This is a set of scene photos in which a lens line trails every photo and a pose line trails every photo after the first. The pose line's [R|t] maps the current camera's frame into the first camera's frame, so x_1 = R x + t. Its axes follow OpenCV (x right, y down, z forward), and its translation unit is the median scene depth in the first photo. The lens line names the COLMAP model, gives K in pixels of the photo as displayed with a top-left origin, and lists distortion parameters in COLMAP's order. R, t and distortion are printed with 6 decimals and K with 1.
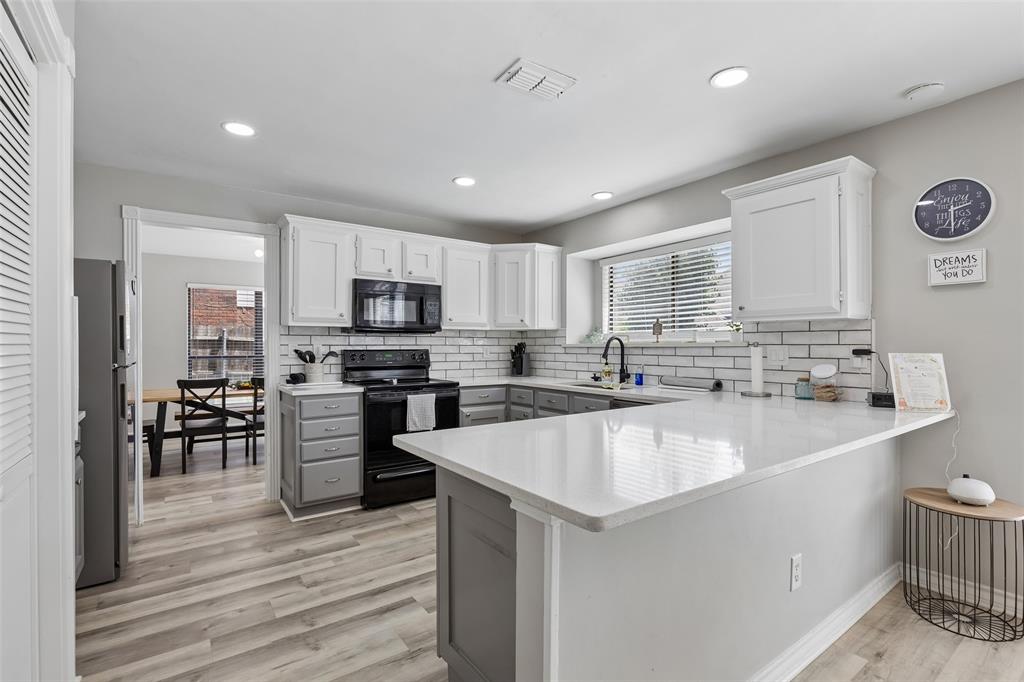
lens RADIAL K [[466.5, 0, 505.9], [0, 466.5, 346.2], [0, 0, 1]] dist [-0.001553, 0.000738]
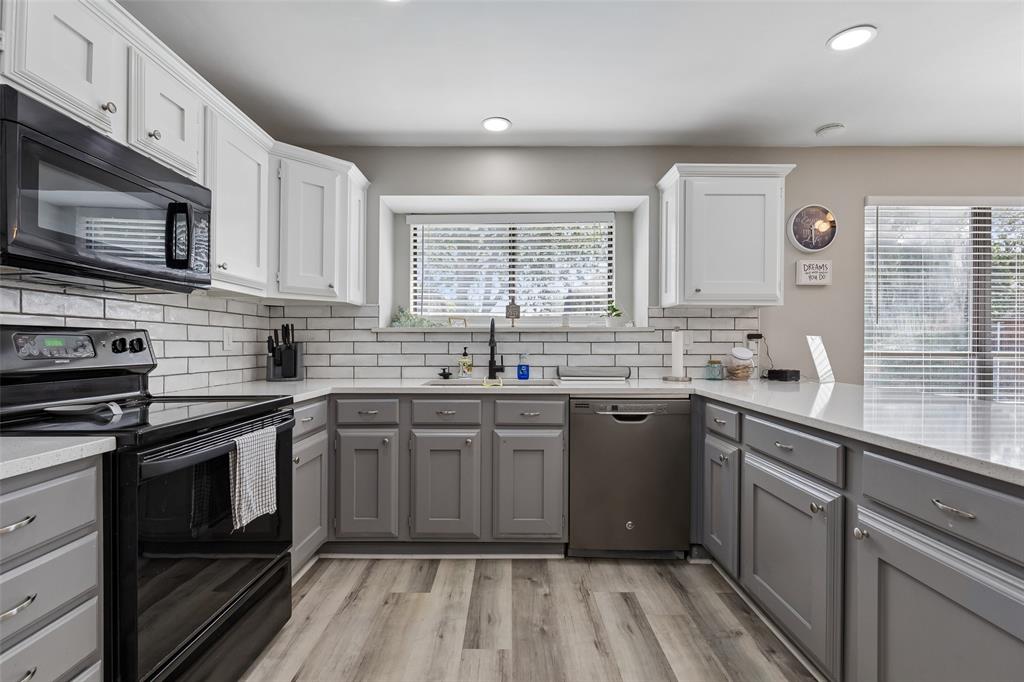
lens RADIAL K [[466.5, 0, 502.7], [0, 466.5, 344.1], [0, 0, 1]] dist [-0.001553, 0.000738]
pose [[0.591689, 0.001483, 0.806165, -0.359957], [-0.002258, 0.999997, -0.000182, 0.021725], [-0.806163, -0.001713, 0.591691, 0.529867]]
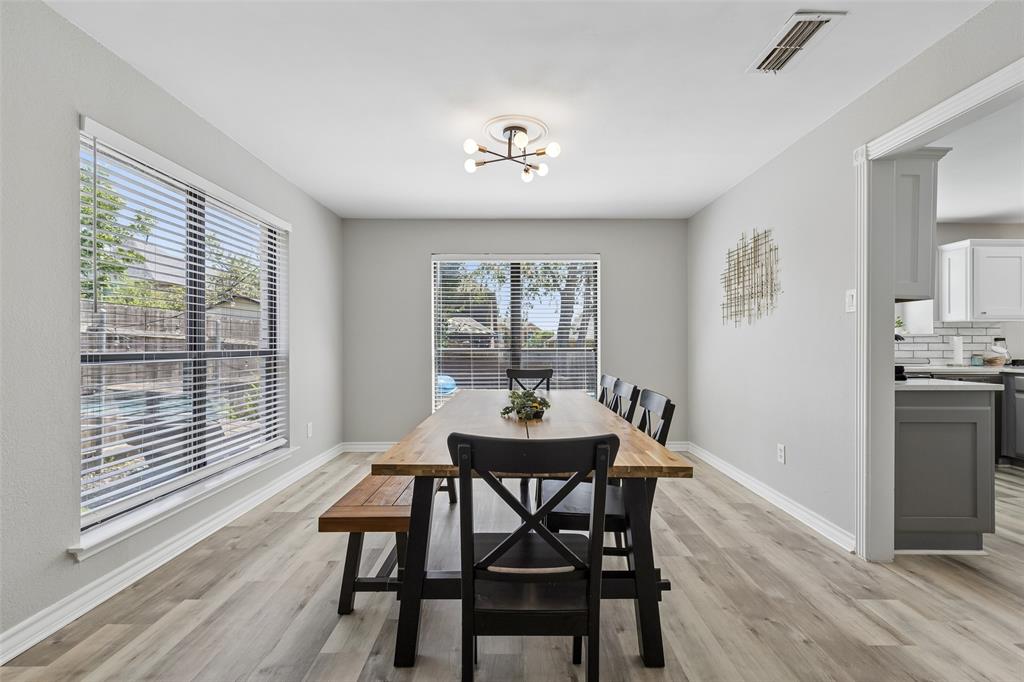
lens RADIAL K [[466.5, 0, 506.7], [0, 466.5, 342.5], [0, 0, 1]] dist [-0.001553, 0.000738]
pose [[0.578695, 0.007056, 0.815513, -1.288428], [-0.003964, 0.999975, -0.005839, 0.028532], [-0.815534, 0.000146, 0.578709, 1.002860]]
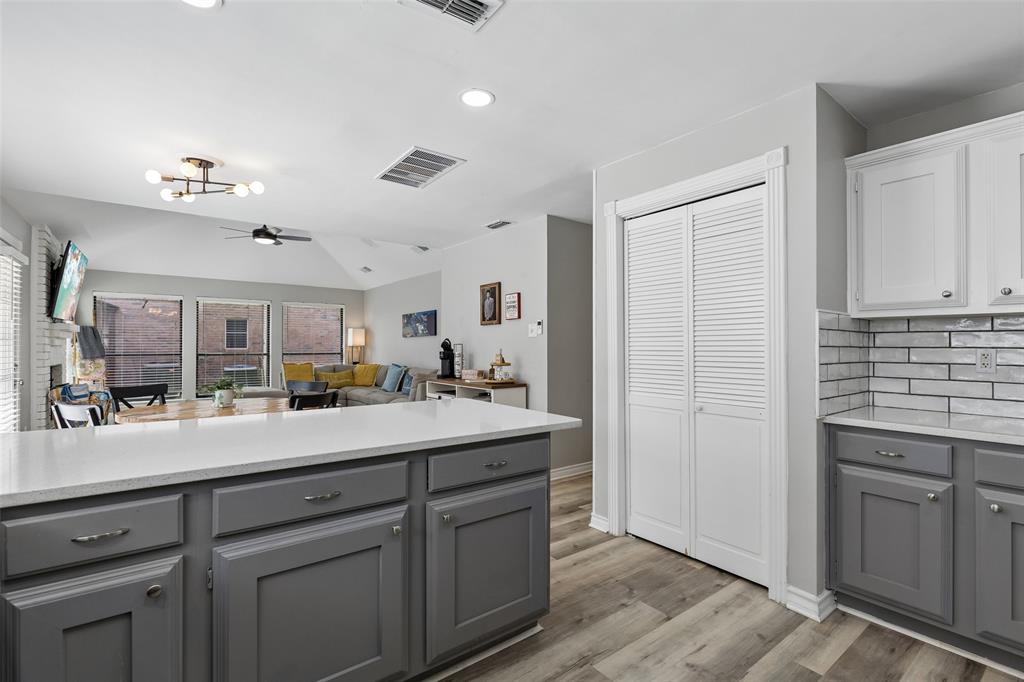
lens RADIAL K [[466.5, 0, 513.2], [0, 466.5, 348.0], [0, 0, 1]] dist [-0.001553, 0.000738]
pose [[-0.999327, -0.001474, -0.036641, -0.004439], [-0.001719, 0.999976, 0.006655, -0.002414], [0.036631, 0.006714, -0.999306, 0.931110]]
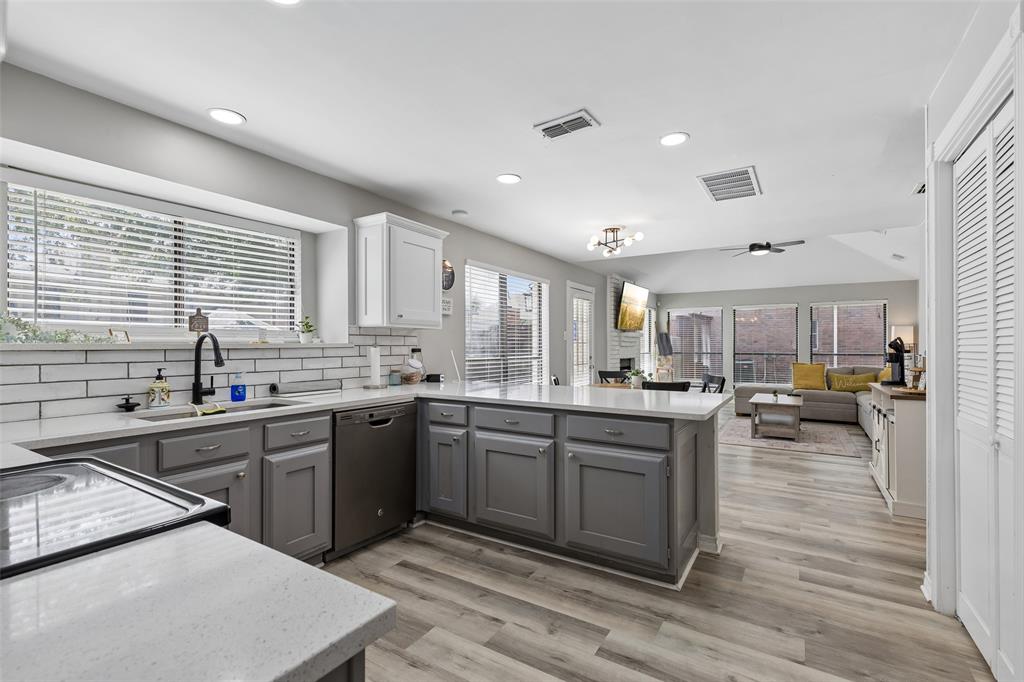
lens RADIAL K [[466.5, 0, 518.9], [0, 466.5, 340.7], [0, 0, 1]] dist [-0.001553, 0.000738]
pose [[-0.392697, 0.010450, 0.919608, -0.526310], [0.002139, 0.999943, -0.010450, -0.002058], [-0.919665, -0.002137, -0.392697, 0.841099]]
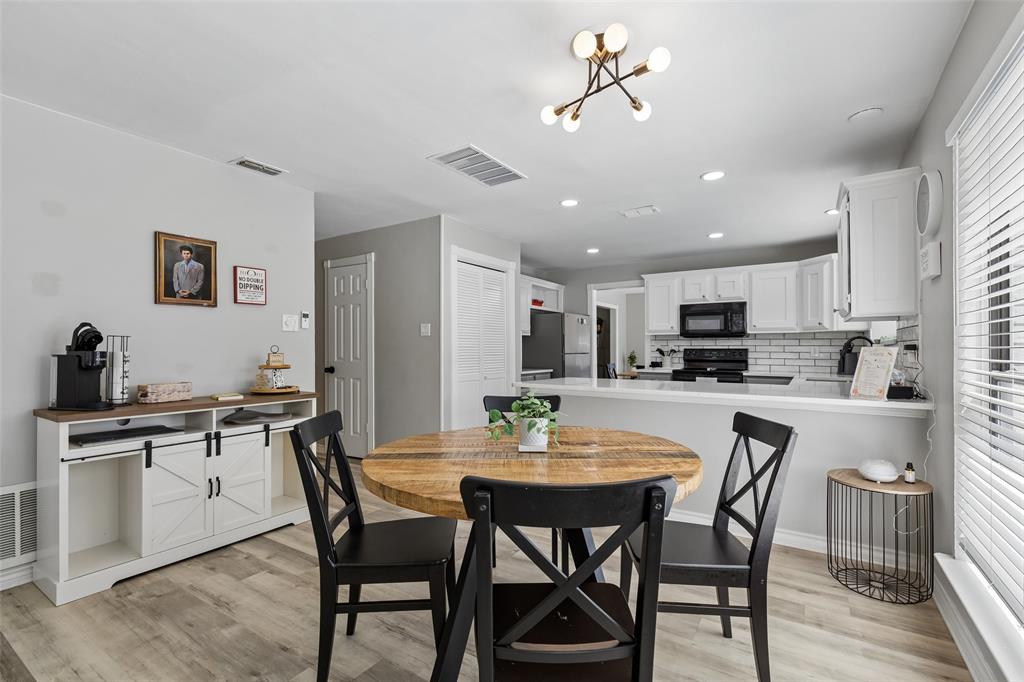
lens RADIAL K [[466.5, 0, 526.2], [0, 466.5, 344.7], [0, 0, 1]] dist [-0.001553, 0.000738]
pose [[0.380410, -0.009296, -0.924771, 0.910496], [-0.003039, 0.999932, -0.011302, 0.013168], [0.924813, 0.007110, 0.380356, -0.111167]]
